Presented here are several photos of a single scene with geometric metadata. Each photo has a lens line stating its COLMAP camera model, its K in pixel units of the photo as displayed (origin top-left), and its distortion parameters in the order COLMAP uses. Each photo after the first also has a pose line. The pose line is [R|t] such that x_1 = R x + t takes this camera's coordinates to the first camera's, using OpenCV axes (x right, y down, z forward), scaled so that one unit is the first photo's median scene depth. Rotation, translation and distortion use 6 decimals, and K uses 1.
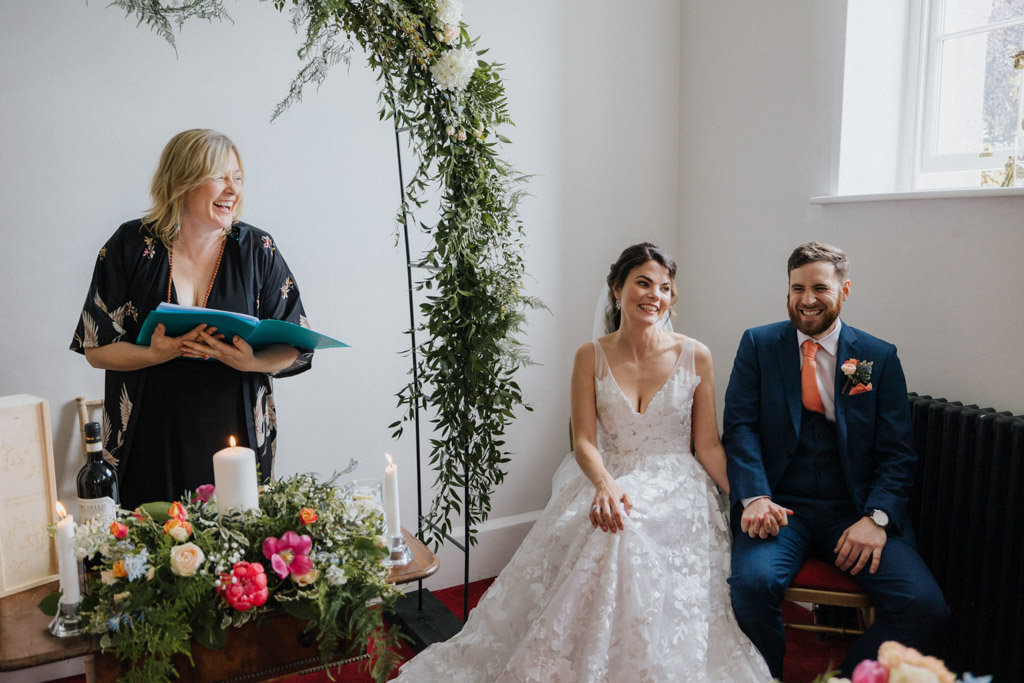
lens RADIAL K [[858.8, 0, 521.2], [0, 858.8, 331.8], [0, 0, 1]] dist [-0.014952, 0.019955]
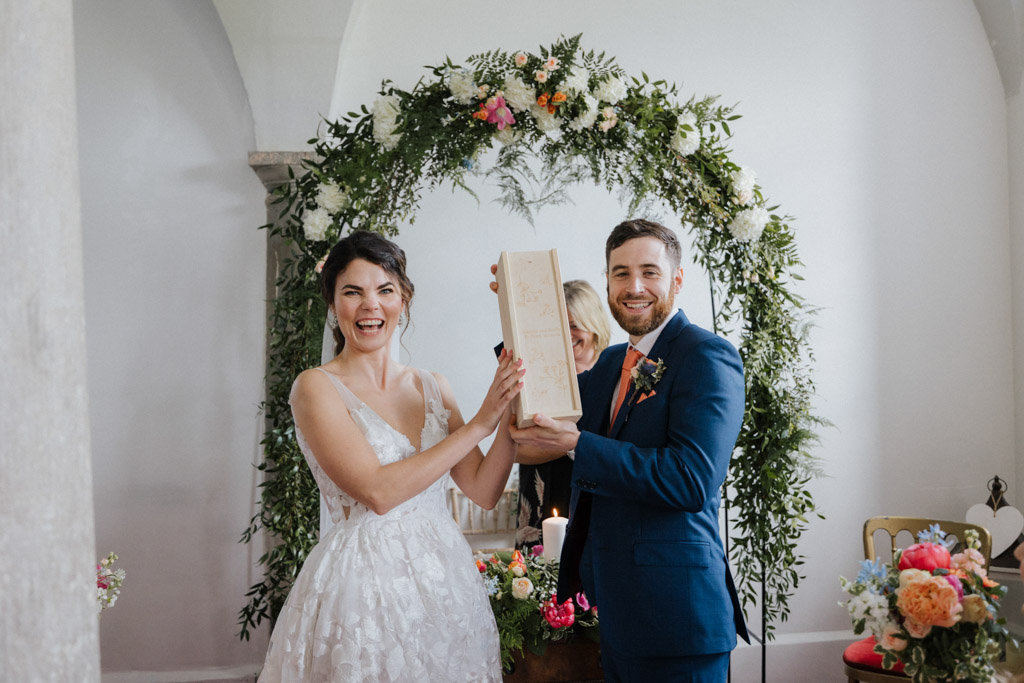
lens RADIAL K [[858.8, 0, 505.7], [0, 858.8, 337.2], [0, 0, 1]] dist [-0.014952, 0.019955]
pose [[0.912318, -0.010151, -0.409356, 0.096230], [-0.040023, 0.992696, -0.113813, 0.002270], [0.407521, 0.120218, 0.905248, -0.201033]]
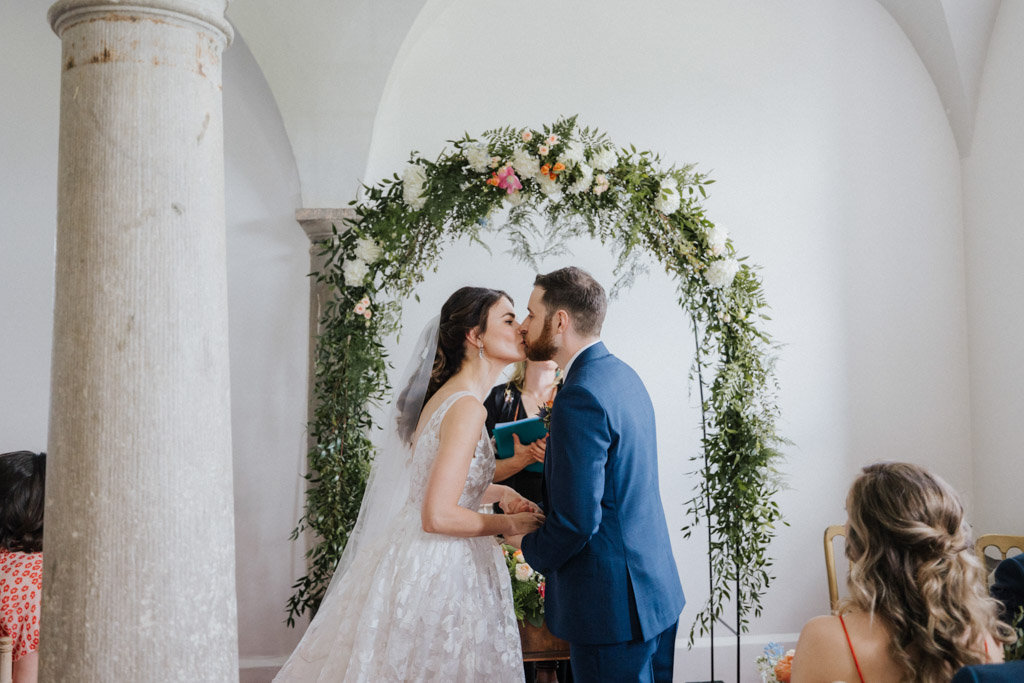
lens RADIAL K [[858.8, 0, 514.6], [0, 858.8, 350.6], [0, 0, 1]] dist [-0.014952, 0.019955]
pose [[0.905262, -0.018410, -0.424456, 0.198415], [-0.045006, 0.989284, -0.138896, 0.031365], [0.422464, 0.144841, 0.894732, -0.370746]]
